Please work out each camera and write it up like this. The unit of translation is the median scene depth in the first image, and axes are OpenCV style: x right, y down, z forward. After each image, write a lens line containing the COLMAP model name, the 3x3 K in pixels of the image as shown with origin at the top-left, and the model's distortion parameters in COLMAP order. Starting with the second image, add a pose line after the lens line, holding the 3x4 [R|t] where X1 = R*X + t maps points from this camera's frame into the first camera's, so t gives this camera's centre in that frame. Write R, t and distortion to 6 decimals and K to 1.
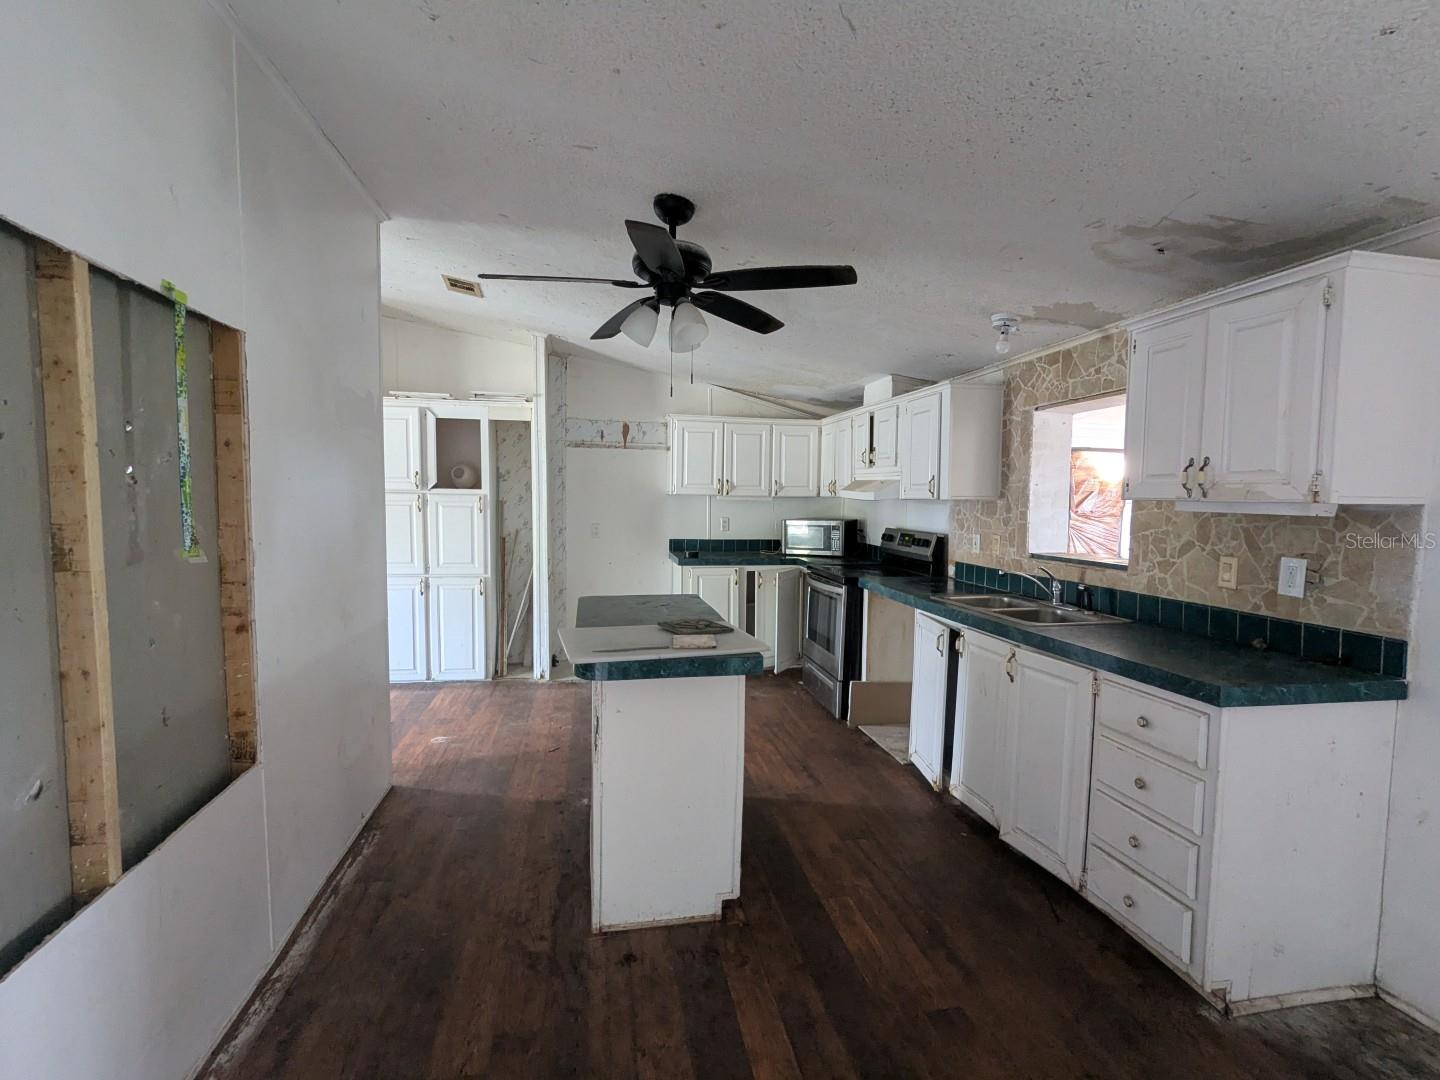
lens RADIAL K [[680.6, 0, 718.5], [0, 680.6, 538.6], [0, 0, 1]] dist [0.001244, -0.000510]
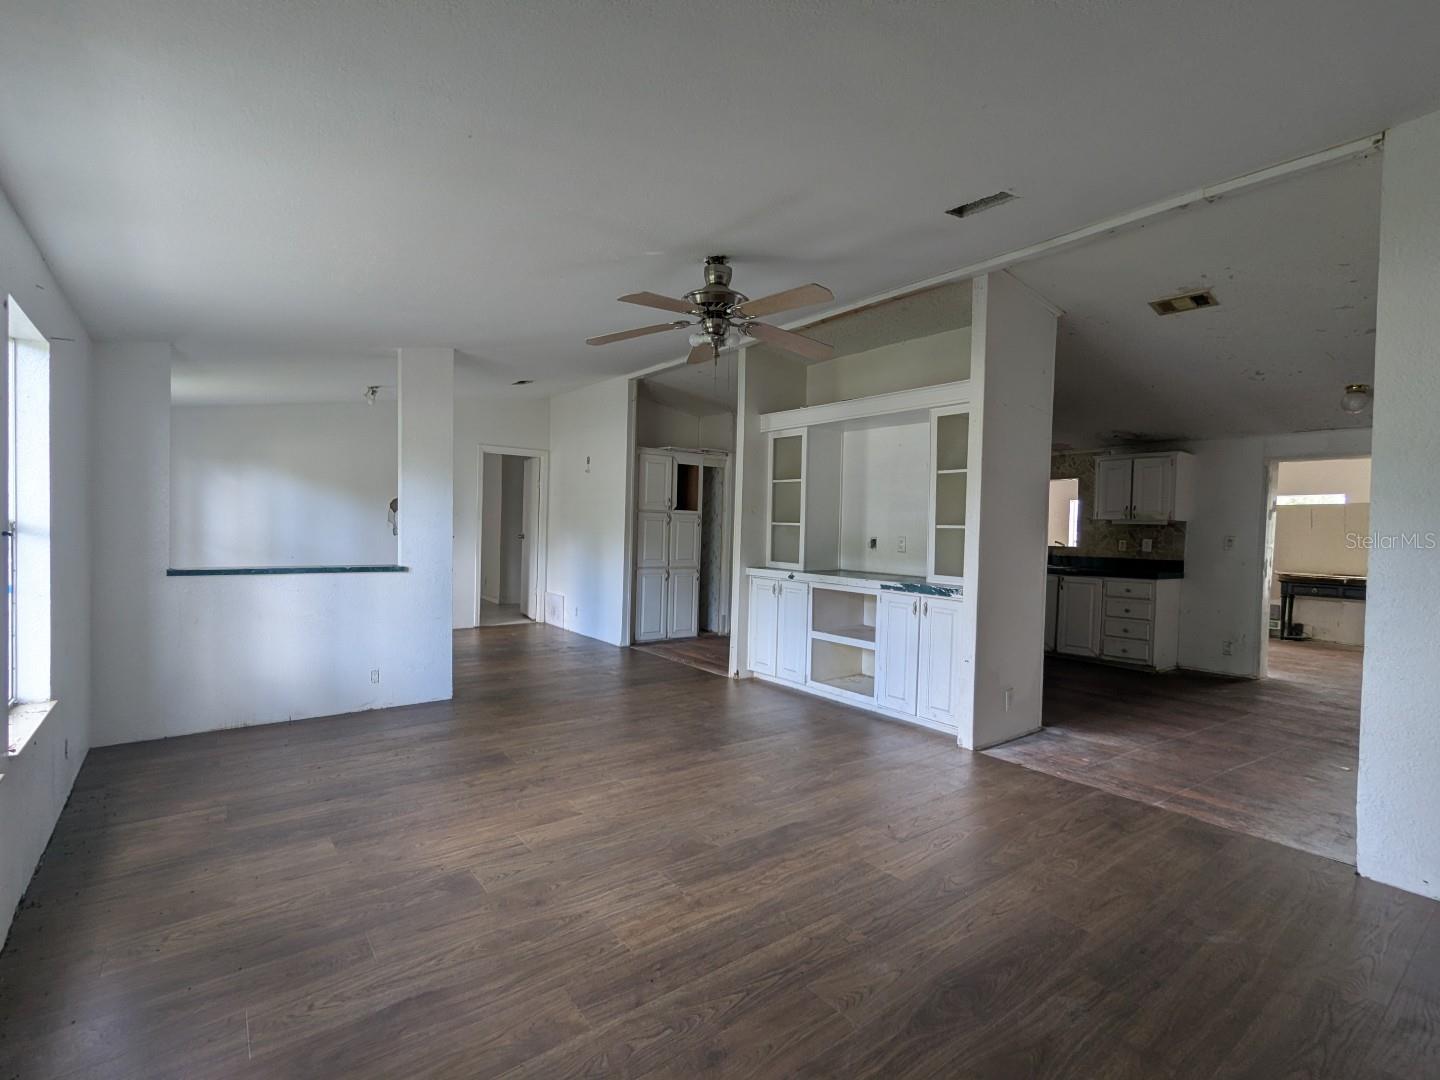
lens RADIAL K [[680.6, 0, 720.2], [0, 680.6, 544.0], [0, 0, 1]] dist [0.001244, -0.000510]
pose [[0.893022, -0.004652, 0.449988, -2.155219], [0.017386, 0.999557, -0.024170, 0.086673], [-0.449676, 0.029408, 0.892707, -0.840392]]
